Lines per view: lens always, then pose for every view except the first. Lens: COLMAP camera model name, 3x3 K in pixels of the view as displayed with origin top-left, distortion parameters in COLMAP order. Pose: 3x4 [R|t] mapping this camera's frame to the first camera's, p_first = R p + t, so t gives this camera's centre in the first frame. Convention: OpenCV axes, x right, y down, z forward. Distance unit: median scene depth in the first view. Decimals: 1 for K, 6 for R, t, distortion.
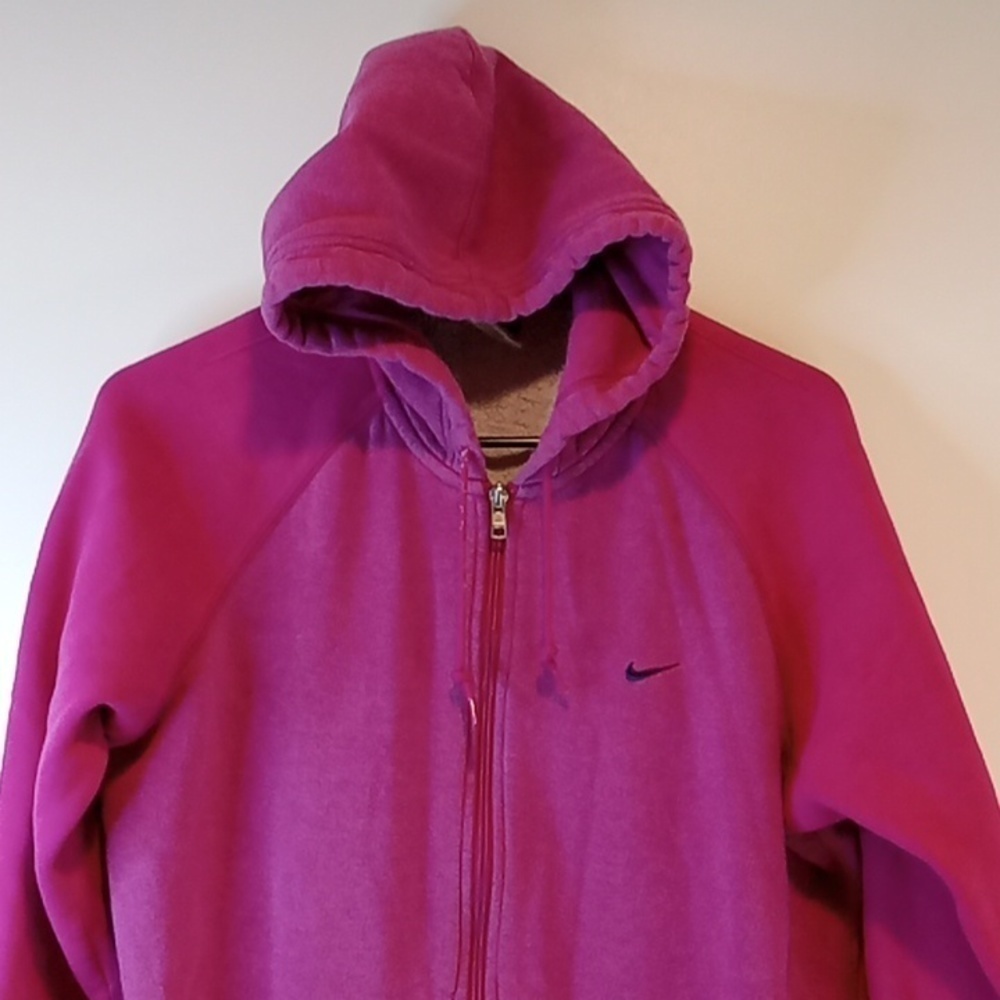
lens RADIAL K [[1677.6, 0, 501.2], [0, 1677.6, 504.6], [0, 0, 1]] dist [0.008633, 0.000000]
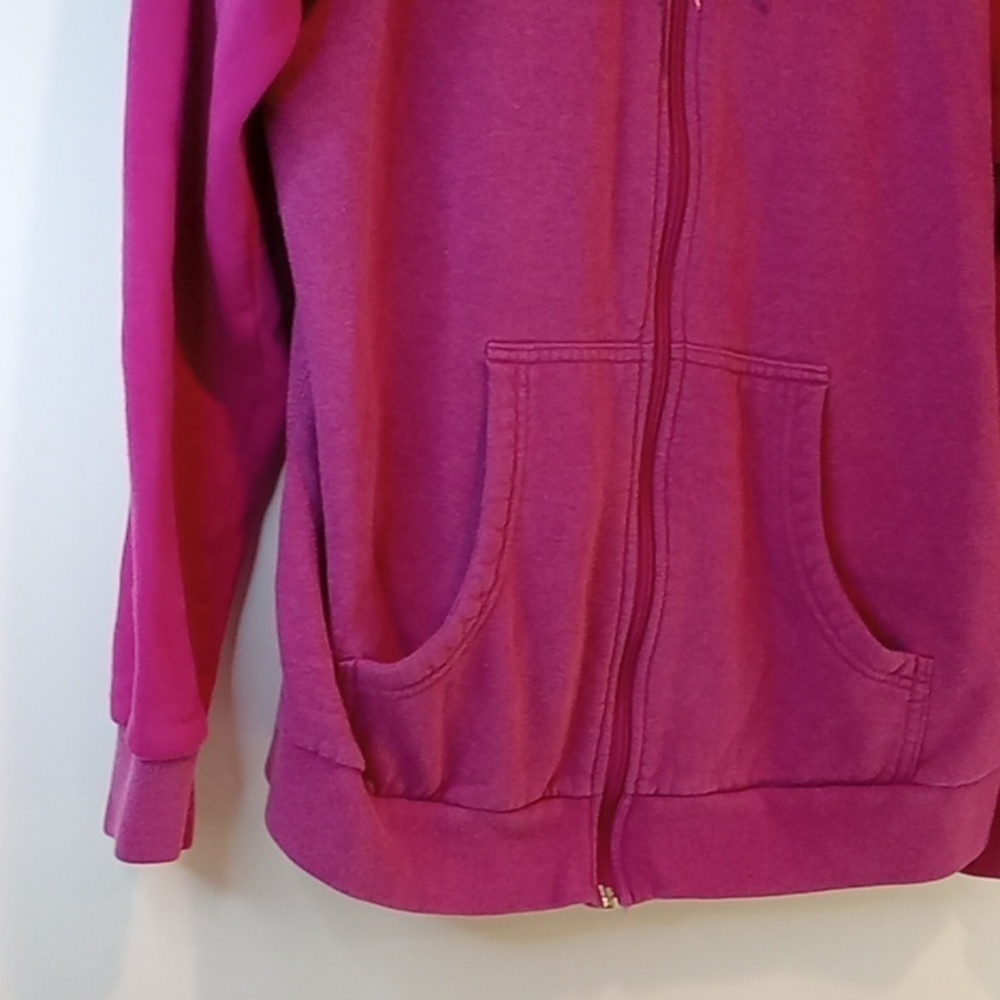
lens RADIAL K [[1683.6, 0, 501.6], [0, 1683.6, 499.8], [0, 0, 1]] dist [-0.009194, 0.000000]
pose [[0.939462, -0.009405, 0.342525, -0.397634], [-0.053807, 0.983172, 0.174576, 0.227467], [-0.338403, -0.182438, 0.923147, 0.189361]]
